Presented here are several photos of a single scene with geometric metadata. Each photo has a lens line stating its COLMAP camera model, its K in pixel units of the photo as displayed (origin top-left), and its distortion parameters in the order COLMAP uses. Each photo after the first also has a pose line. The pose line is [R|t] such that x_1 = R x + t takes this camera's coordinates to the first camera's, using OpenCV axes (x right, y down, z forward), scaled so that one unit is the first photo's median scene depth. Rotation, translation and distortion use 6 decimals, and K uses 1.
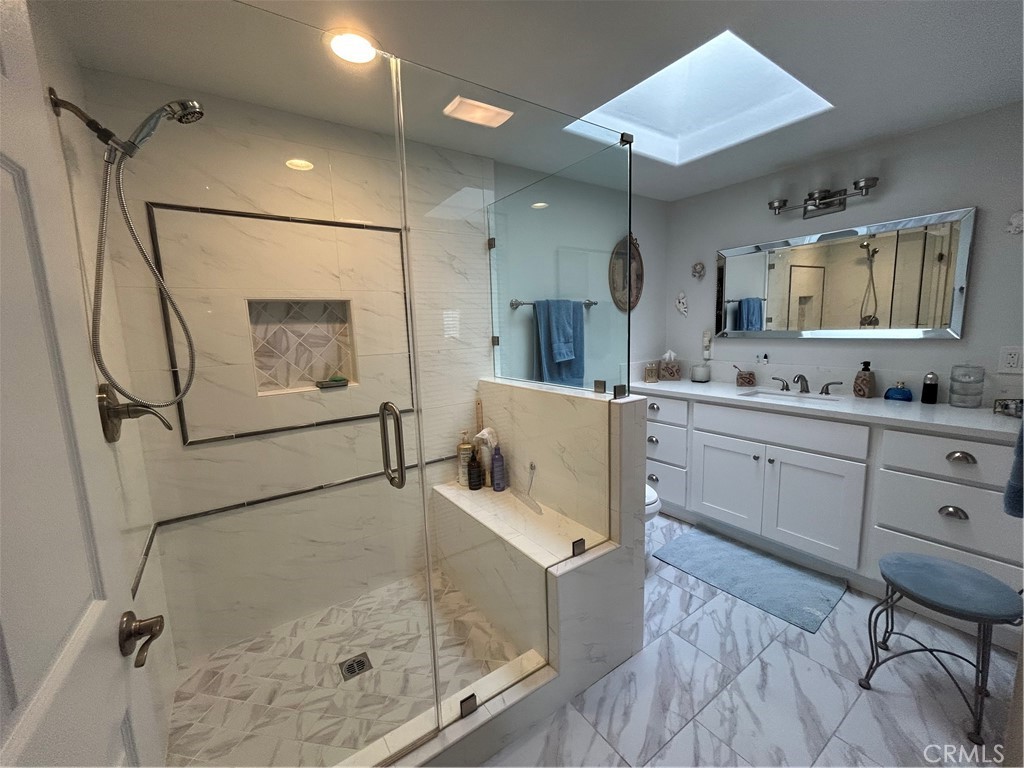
lens RADIAL K [[413.4, 0, 509.2], [0, 413.4, 384.7], [0, 0, 1]] dist [0.000470, -0.000120]
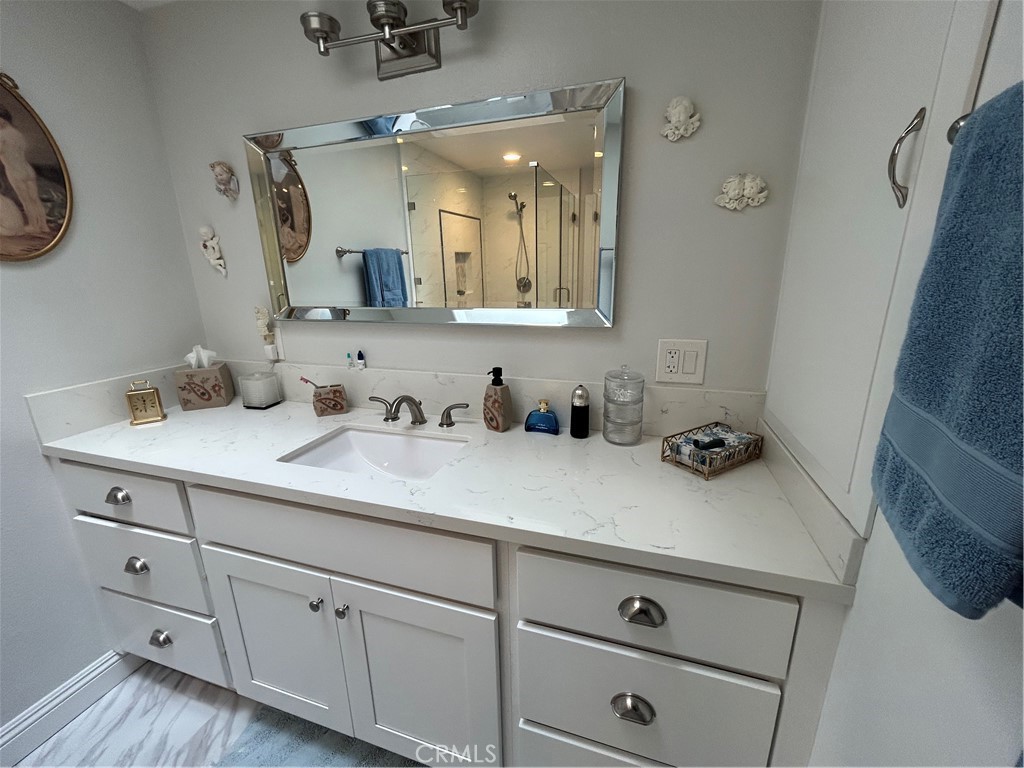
lens RADIAL K [[413.4, 0, 509.2], [0, 413.4, 384.7], [0, 0, 1]] dist [0.000470, -0.000120]
pose [[0.795121, -0.137115, 0.590748, 0.431558], [0.074092, 0.988771, 0.129774, -0.083003], [-0.601908, -0.059416, 0.796352, 0.431258]]
